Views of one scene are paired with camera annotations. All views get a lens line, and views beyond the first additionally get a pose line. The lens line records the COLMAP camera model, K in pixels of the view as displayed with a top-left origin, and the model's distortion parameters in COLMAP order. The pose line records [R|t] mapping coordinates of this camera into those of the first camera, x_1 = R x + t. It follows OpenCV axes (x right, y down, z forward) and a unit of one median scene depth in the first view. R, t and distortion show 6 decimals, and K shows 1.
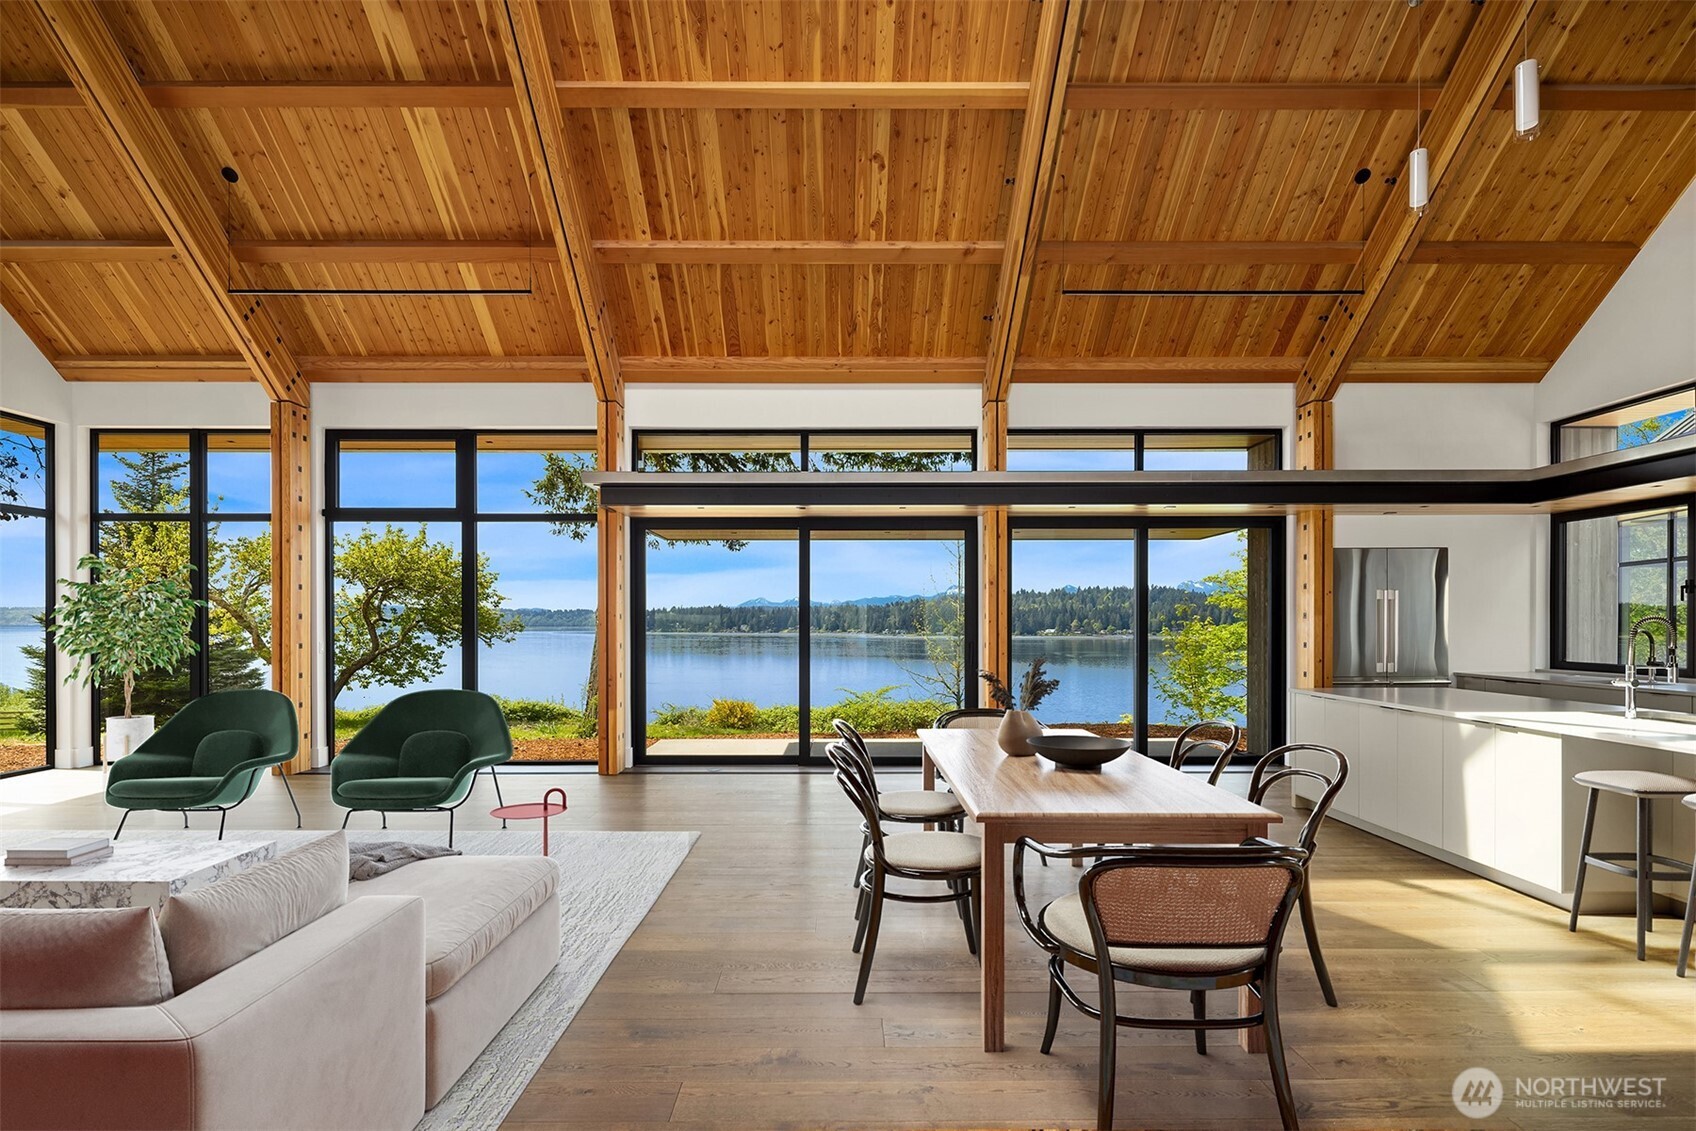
lens RADIAL K [[823.1, 0, 843.0], [0, 823.1, 568.5], [0, 0, 1]] dist [-0.003573, -0.000433]
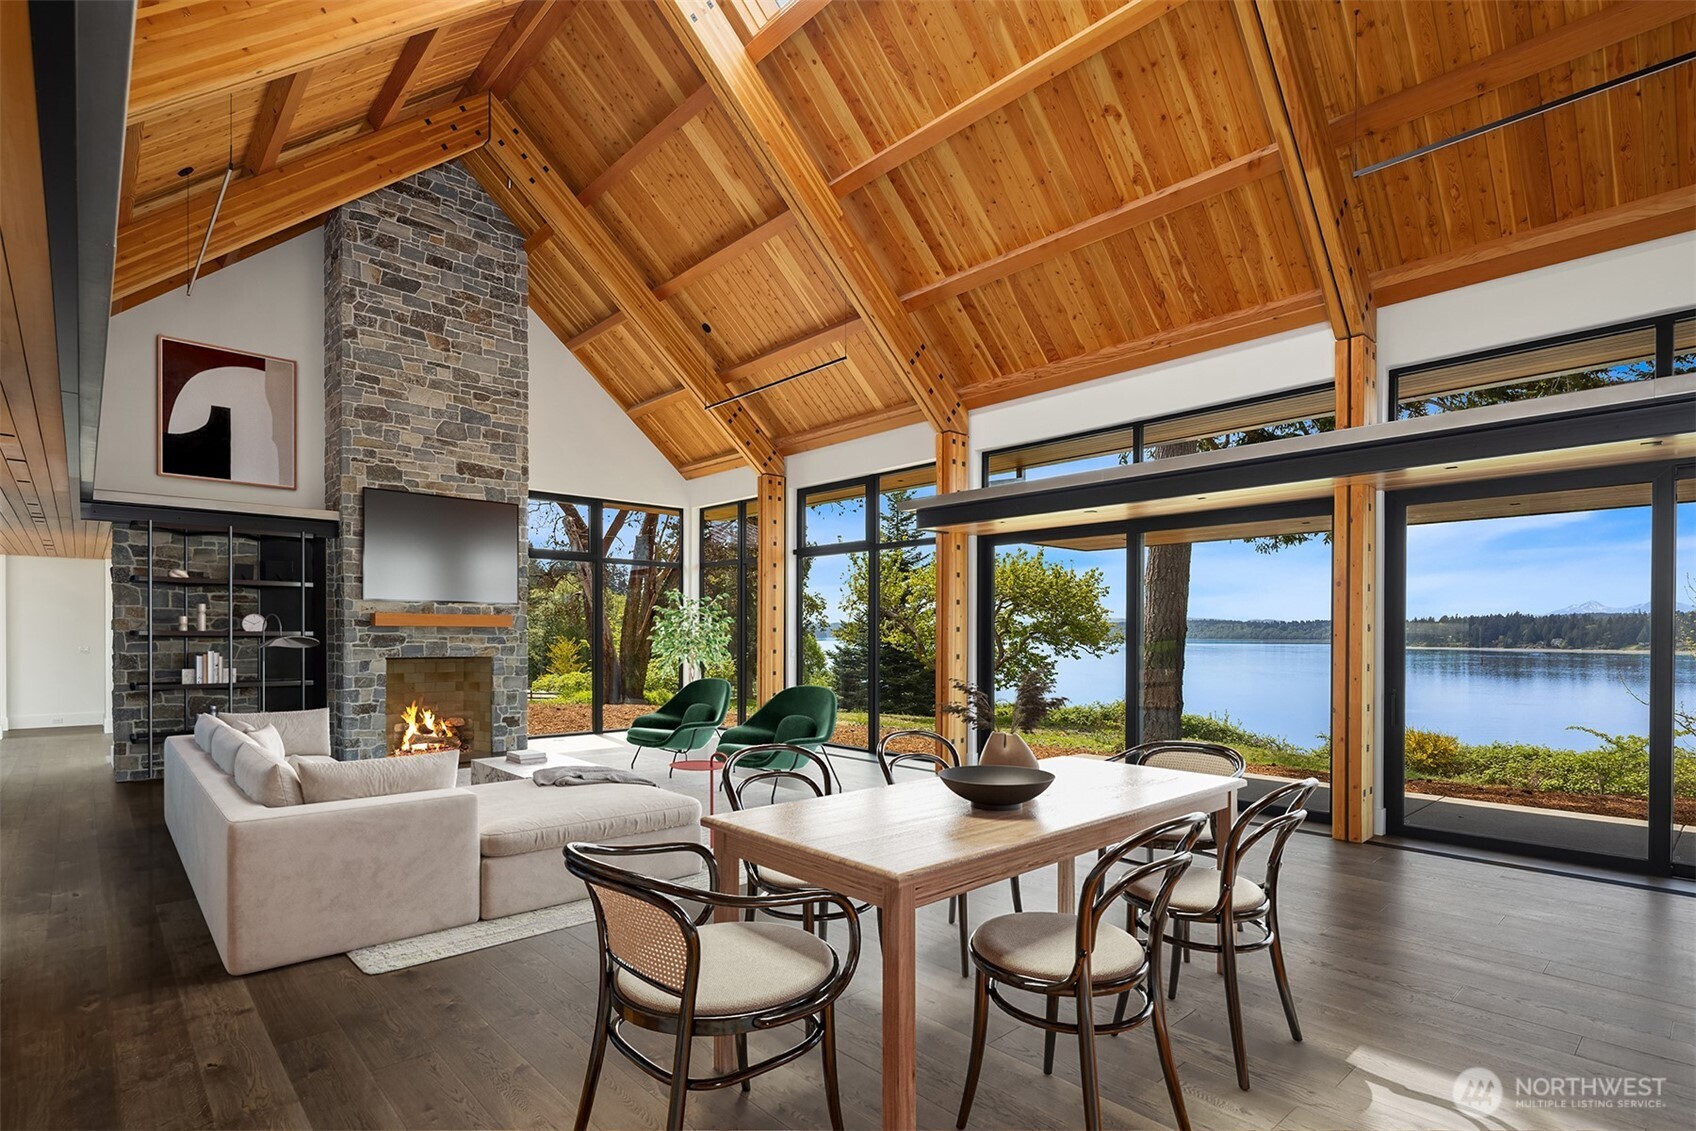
lens RADIAL K [[823.1, 0, 843.0], [0, 823.1, 568.5], [0, 0, 1]] dist [-0.003573, -0.000433]
pose [[0.676283, -0.057848, -0.734367, 0.416988], [0.046947, 0.998270, -0.035403, 0.007667], [0.735145, -0.010534, 0.677828, 0.168727]]
